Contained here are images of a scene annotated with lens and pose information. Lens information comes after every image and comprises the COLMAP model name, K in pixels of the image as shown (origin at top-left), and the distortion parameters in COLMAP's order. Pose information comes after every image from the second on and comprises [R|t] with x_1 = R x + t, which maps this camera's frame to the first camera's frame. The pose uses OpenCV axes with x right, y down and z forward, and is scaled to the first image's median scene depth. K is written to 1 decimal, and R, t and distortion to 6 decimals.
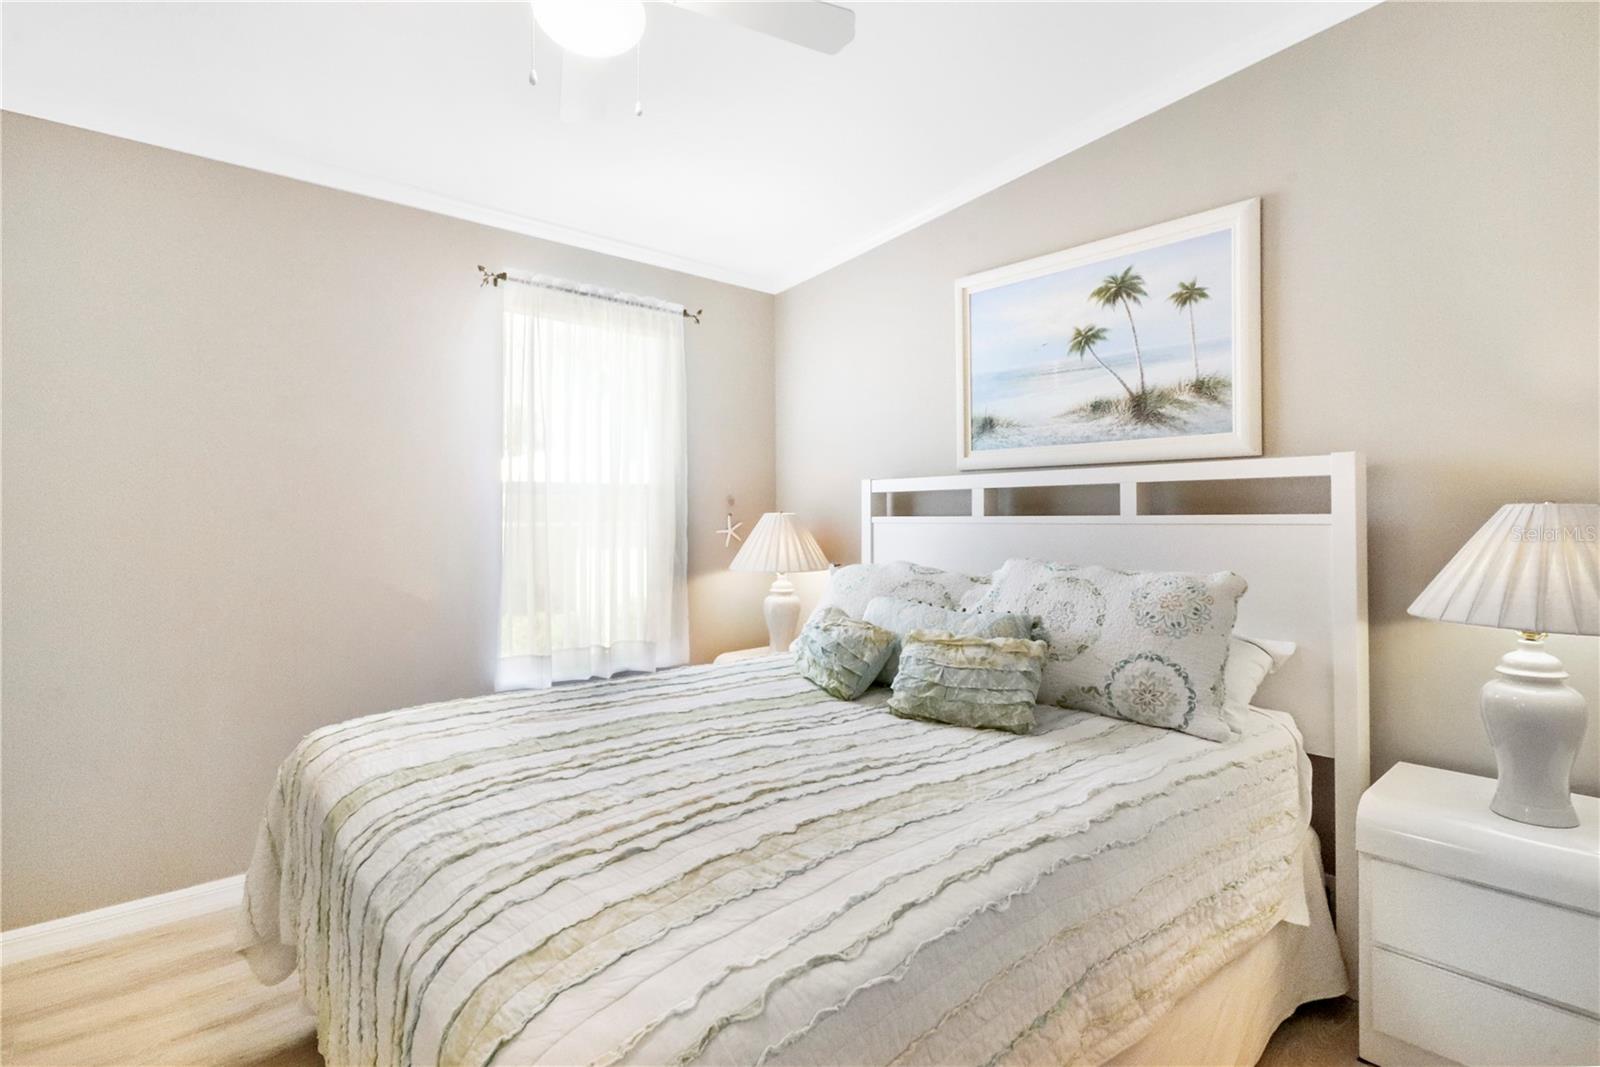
lens RADIAL K [[767.5, 0, 793.3], [0, 767.5, 519.1], [0, 0, 1]] dist [0.013796, -0.012638]
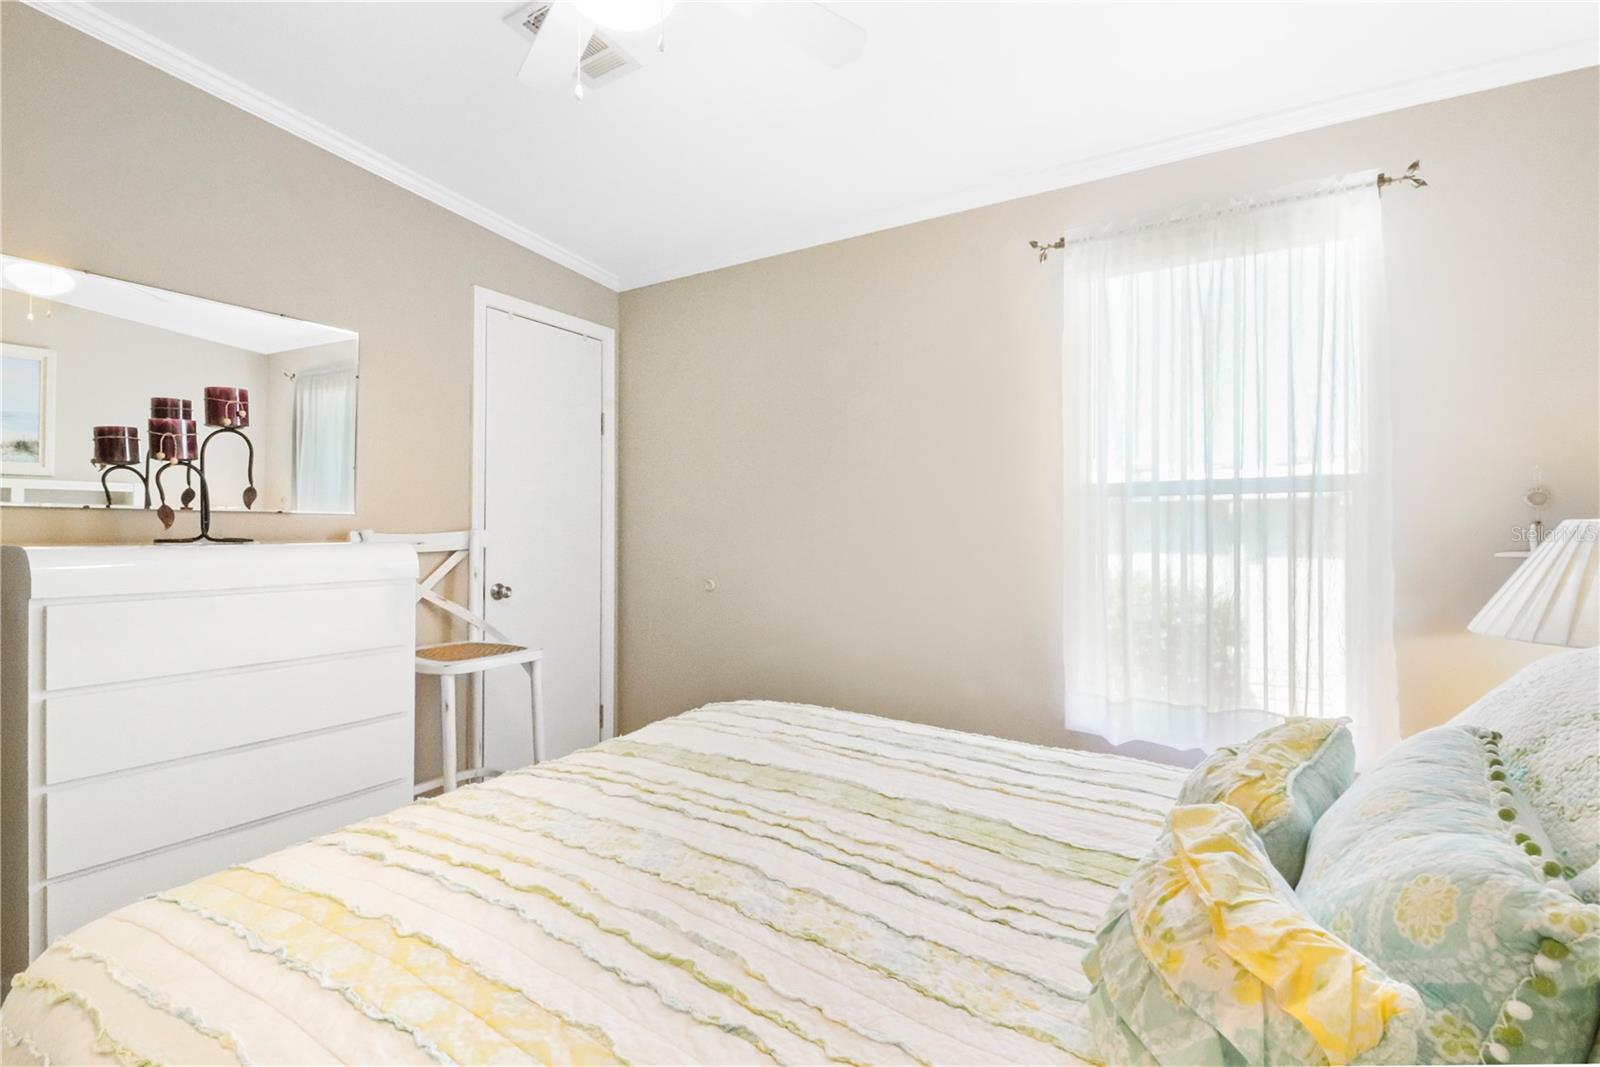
lens RADIAL K [[753.4, 0, 798.3], [0, 753.4, 514.3], [0, 0, 1]] dist [0.003214, -0.010848]
pose [[0.272476, -0.012826, -0.962077, 0.346825], [-0.001521, 0.999904, -0.013761, -0.000899], [0.962161, 0.005213, 0.272431, 0.488812]]
